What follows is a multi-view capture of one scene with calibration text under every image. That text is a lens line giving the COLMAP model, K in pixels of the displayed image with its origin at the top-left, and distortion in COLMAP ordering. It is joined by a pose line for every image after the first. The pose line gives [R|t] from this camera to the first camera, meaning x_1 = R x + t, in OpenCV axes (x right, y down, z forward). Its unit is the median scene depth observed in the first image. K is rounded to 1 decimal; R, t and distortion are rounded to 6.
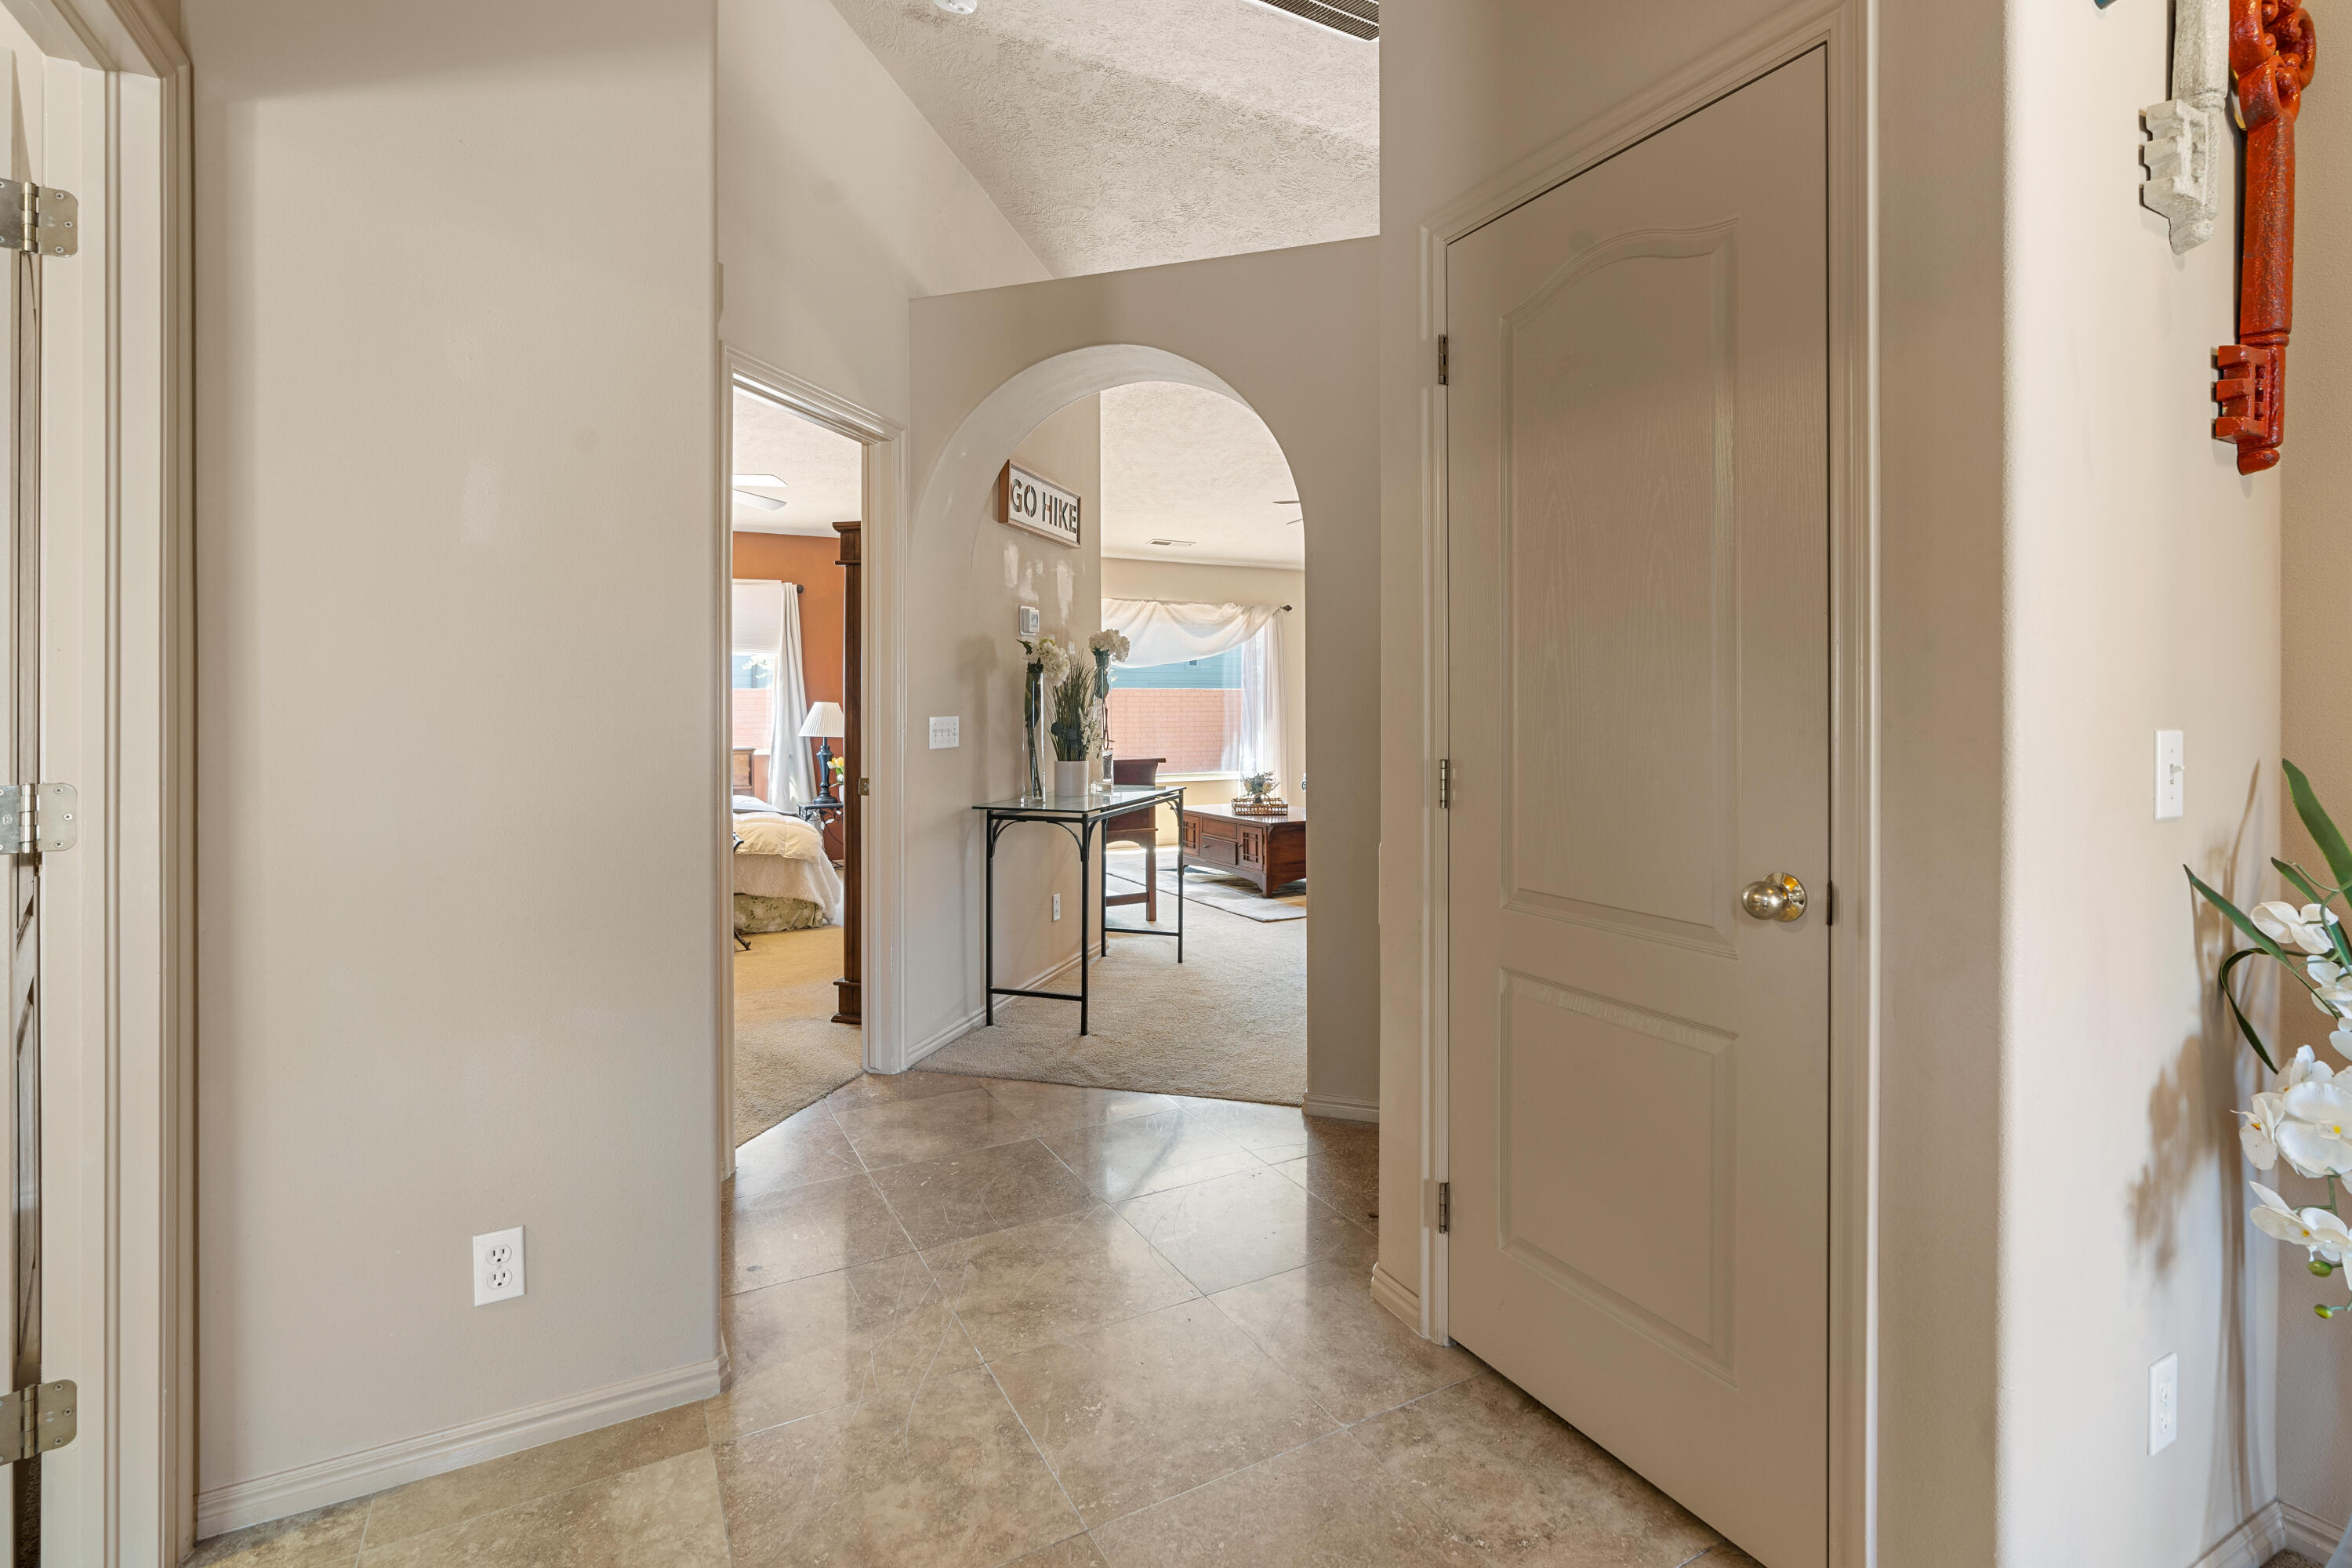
lens RADIAL K [[1083.2, 0, 1172.1], [0, 1083.2, 707.9], [0, 0, 1]] dist [-0.006825, 0.002106]
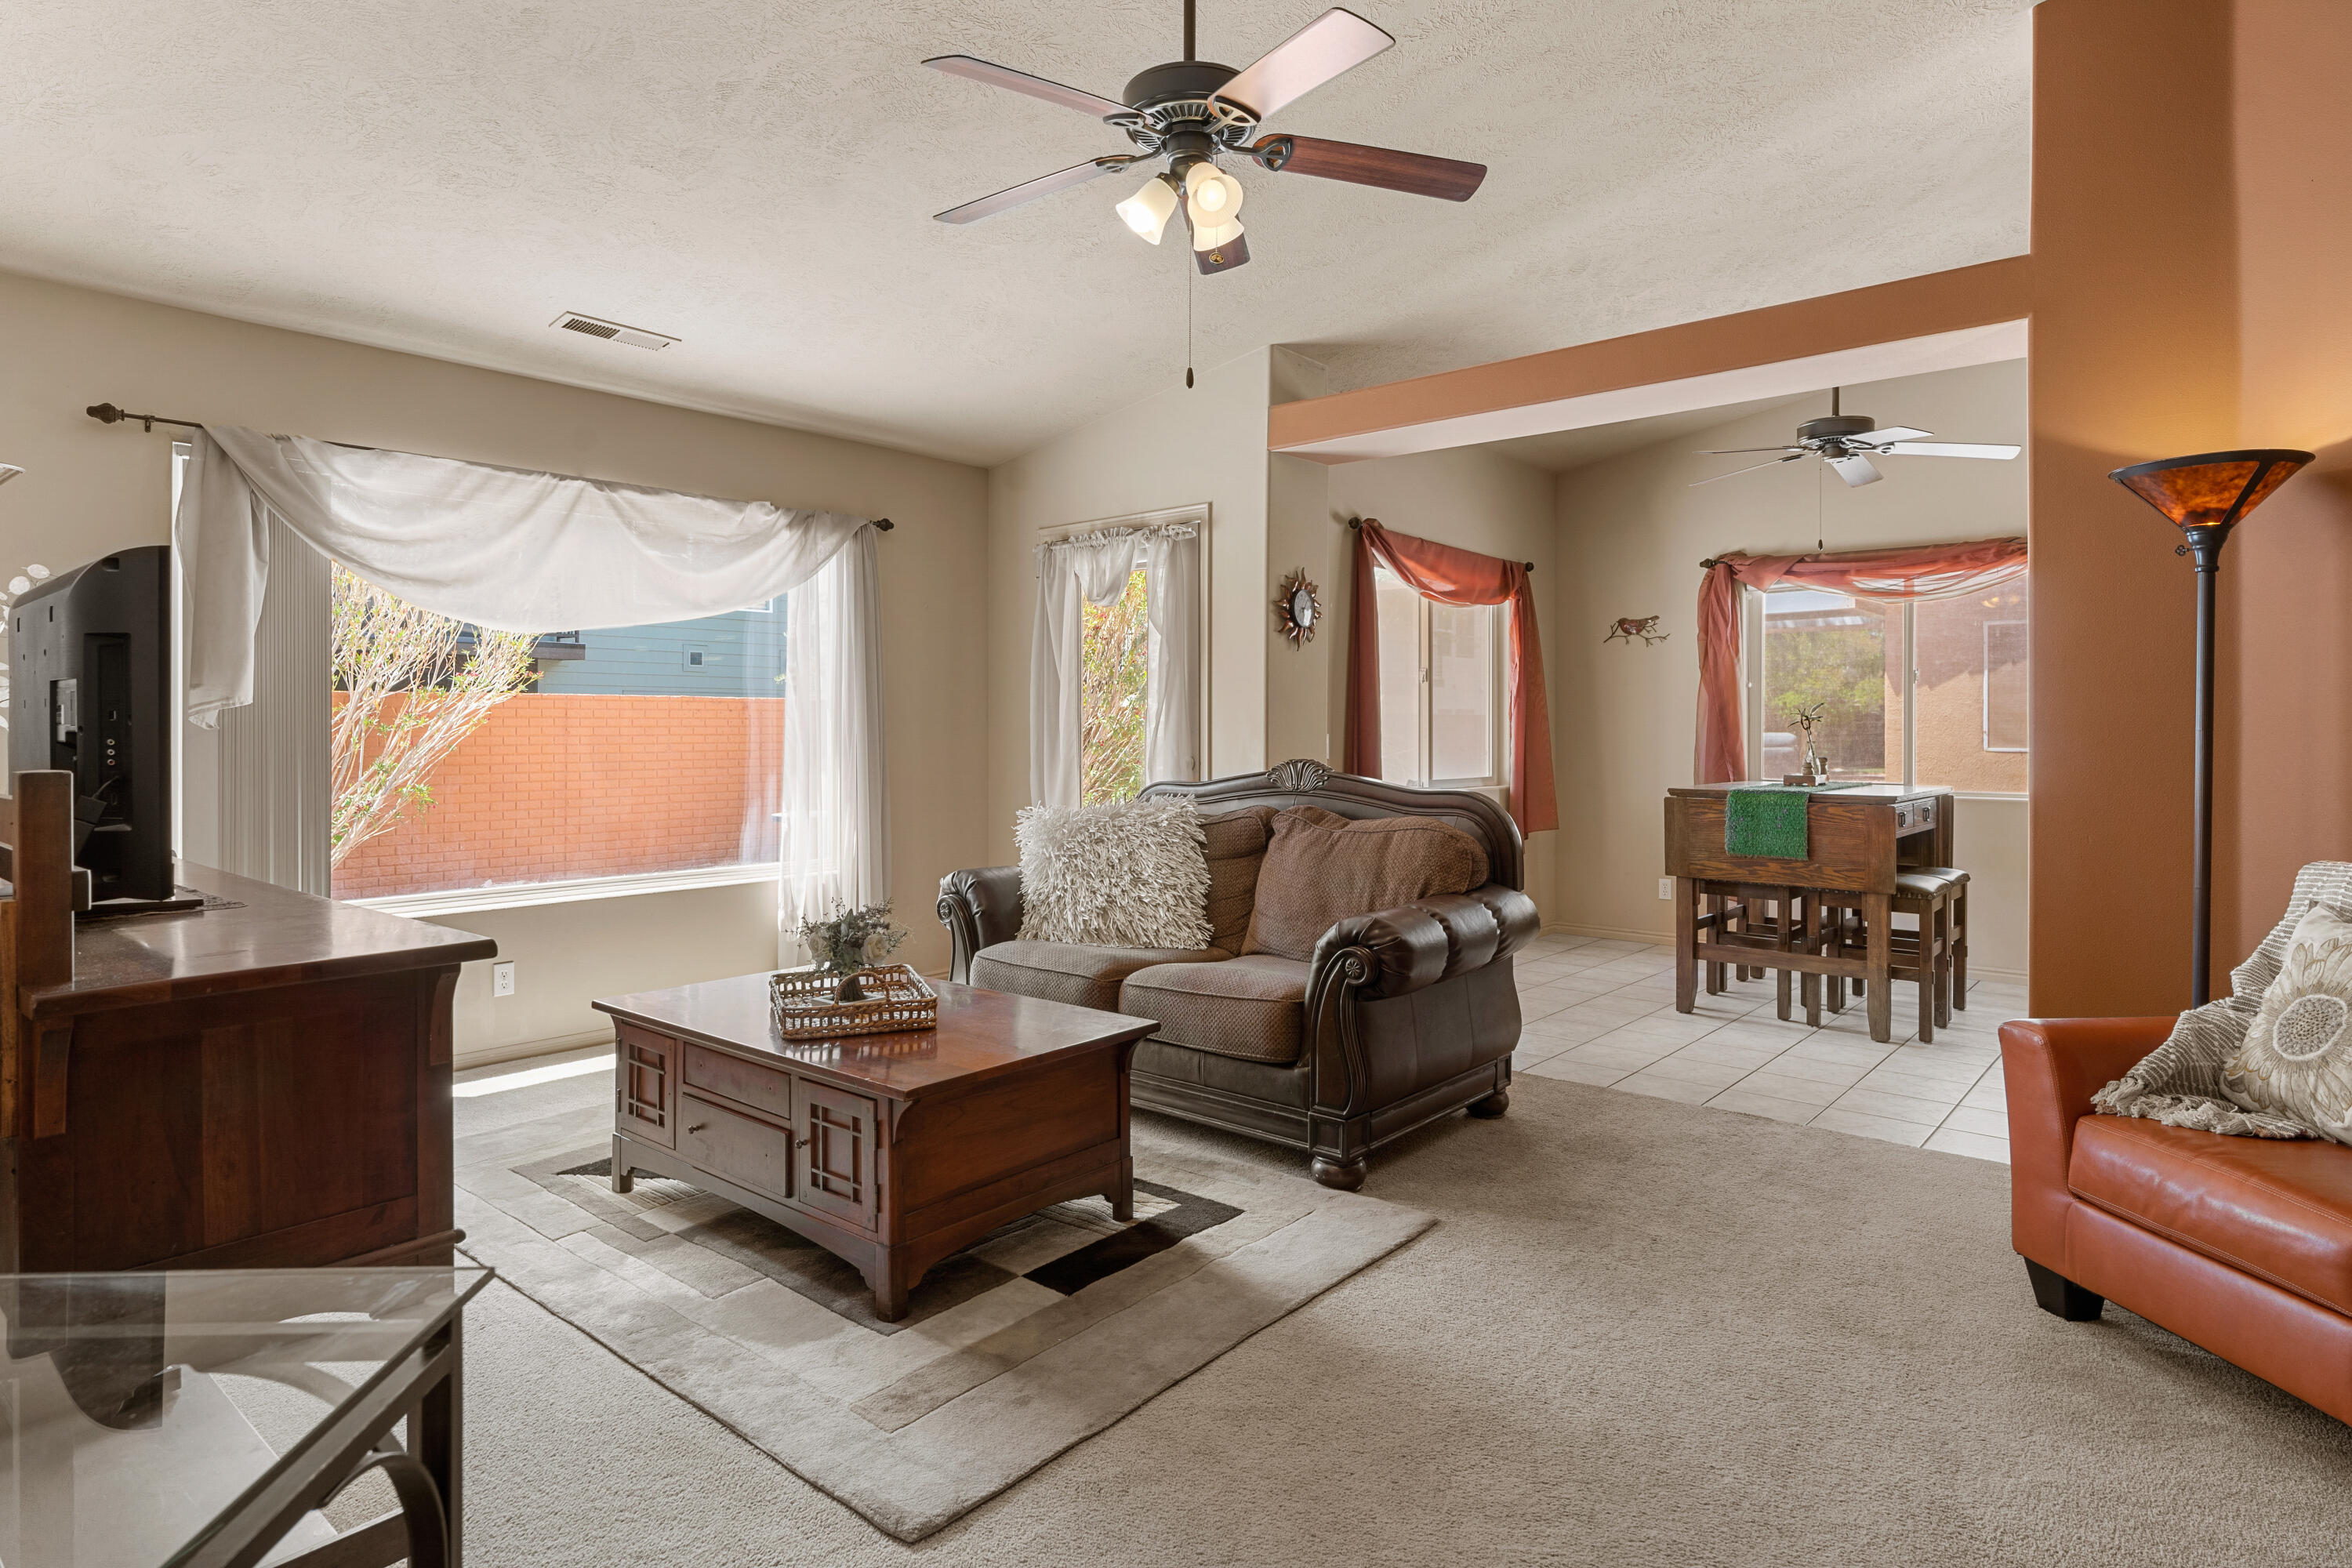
lens RADIAL K [[1261.5, 0, 1169.0], [0, 1261.5, 723.9], [0, 0, 1]] dist [-0.001330, 0.000014]
pose [[0.931649, 0.003131, 0.363347, 0.021280], [-0.002832, 0.999995, -0.001355, -0.000313], [-0.363350, 0.000234, 0.931653, 0.465583]]
